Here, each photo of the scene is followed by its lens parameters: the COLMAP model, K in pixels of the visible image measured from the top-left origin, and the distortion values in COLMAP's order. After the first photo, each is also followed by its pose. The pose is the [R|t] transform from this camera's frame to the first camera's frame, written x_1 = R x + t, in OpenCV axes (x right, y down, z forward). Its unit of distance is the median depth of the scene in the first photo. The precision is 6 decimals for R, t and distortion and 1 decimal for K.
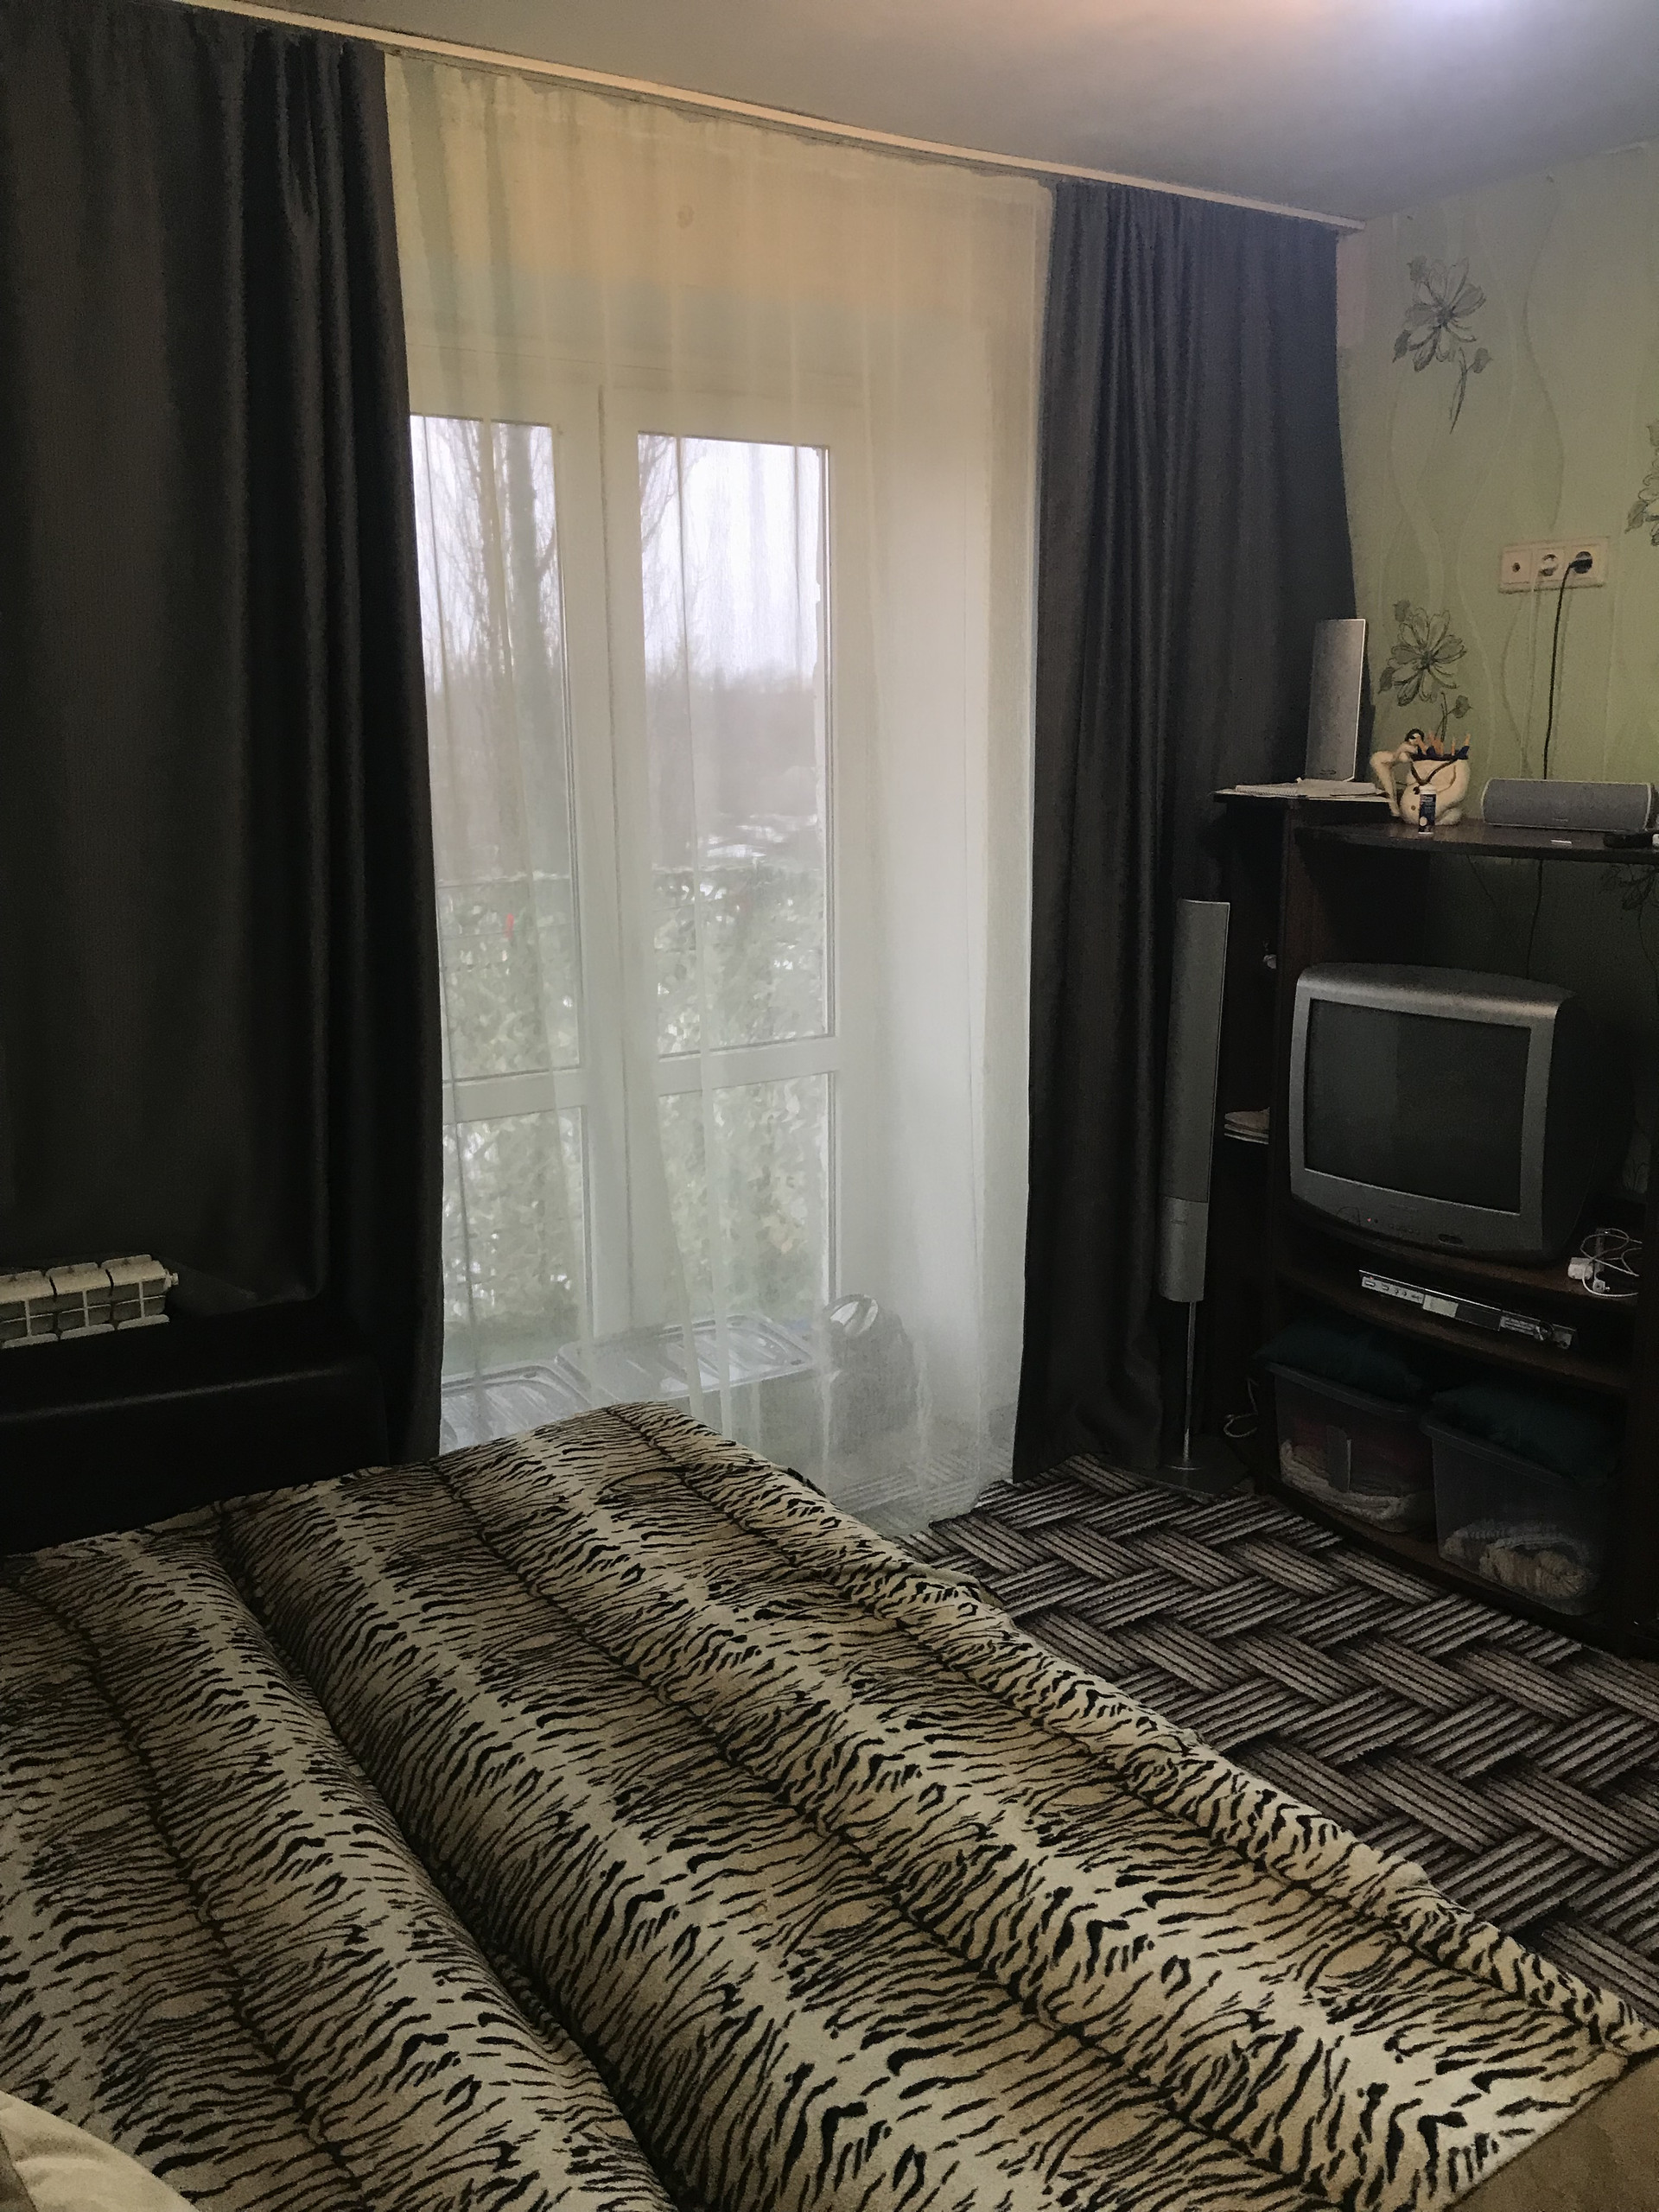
lens RADIAL K [[1809.3, 0, 846.1], [0, 1809.3, 1083.1], [0, 0, 1]] dist [0.024197, -0.020102]
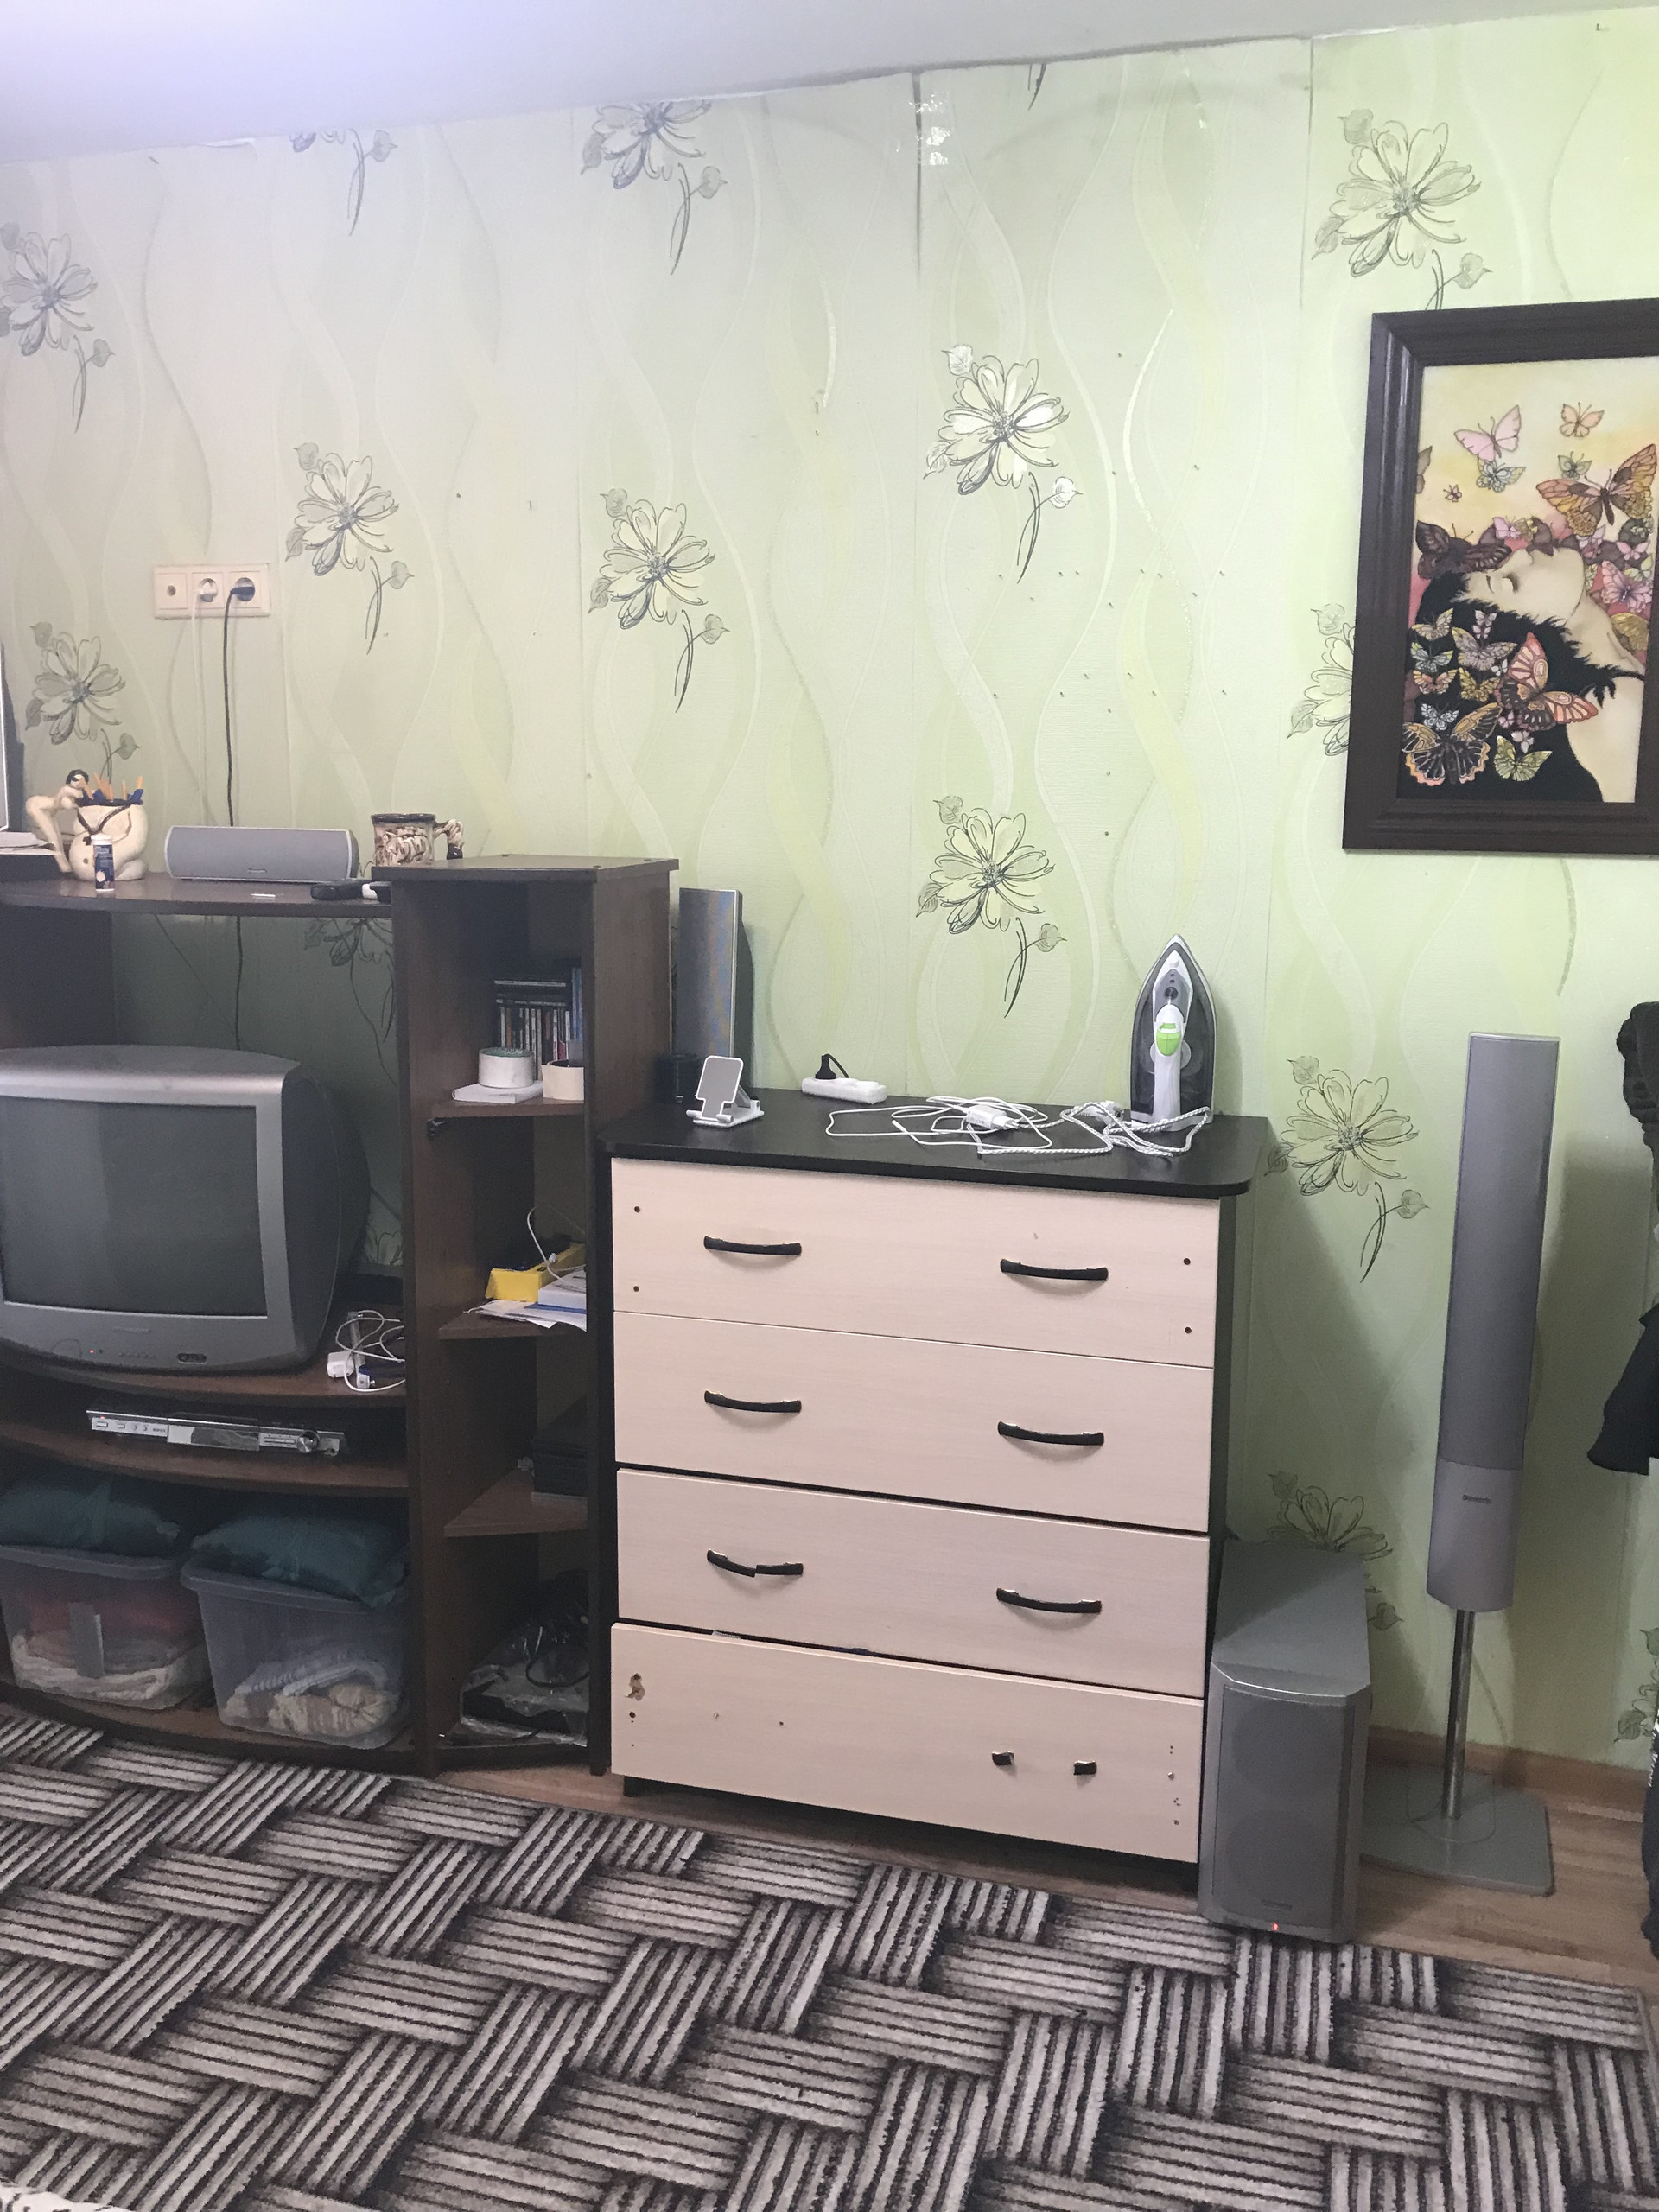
lens RADIAL K [[1809.3, 0, 843.9], [0, 1809.3, 1068.2], [0, 0, 1]] dist [0.024197, -0.020102]
pose [[0.766900, -0.095632, 0.634601, 0.037952], [0.118579, 0.992924, 0.006331, -0.019867], [-0.630717, 0.070395, 0.772814, 0.133546]]
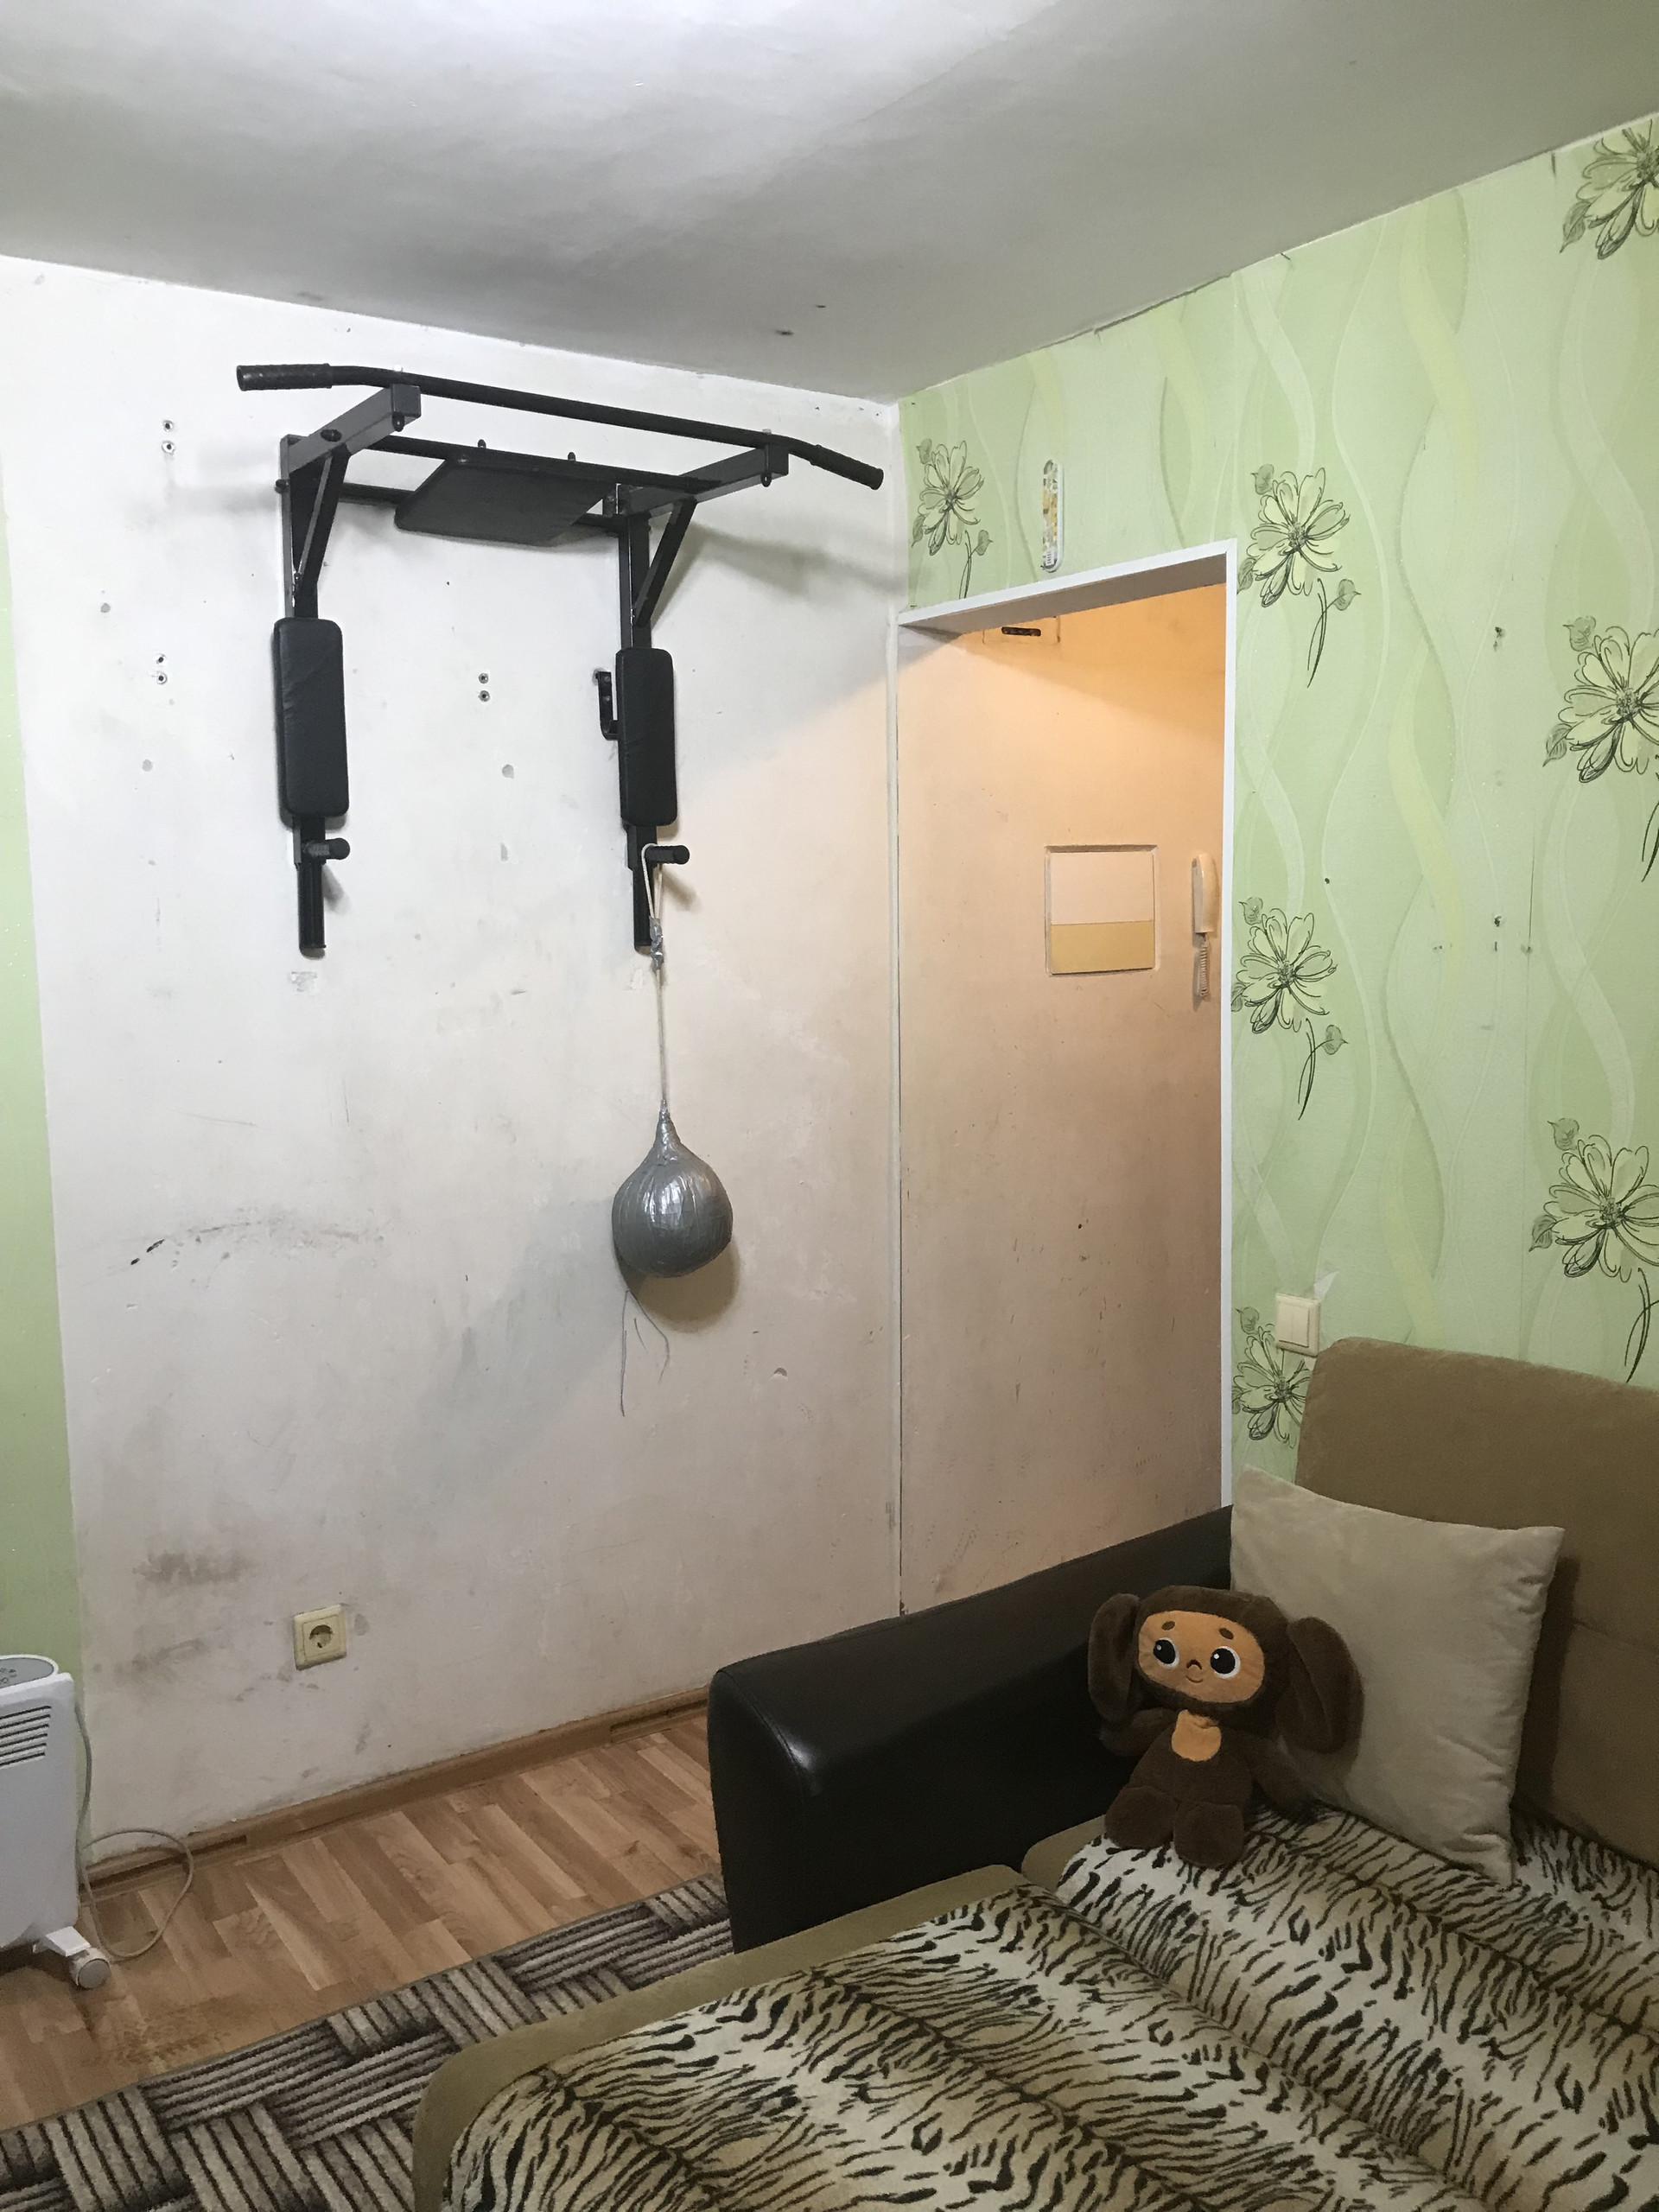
lens RADIAL K [[1809.3, 0, 821.8], [0, 1809.3, 1112.6], [0, 0, 1]] dist [0.024197, -0.020102]
pose [[-0.999762, 0.021124, 0.005513, 0.164141], [0.021776, 0.947009, 0.320469, -0.274331], [0.001549, 0.320513, -0.947243, 1.310804]]
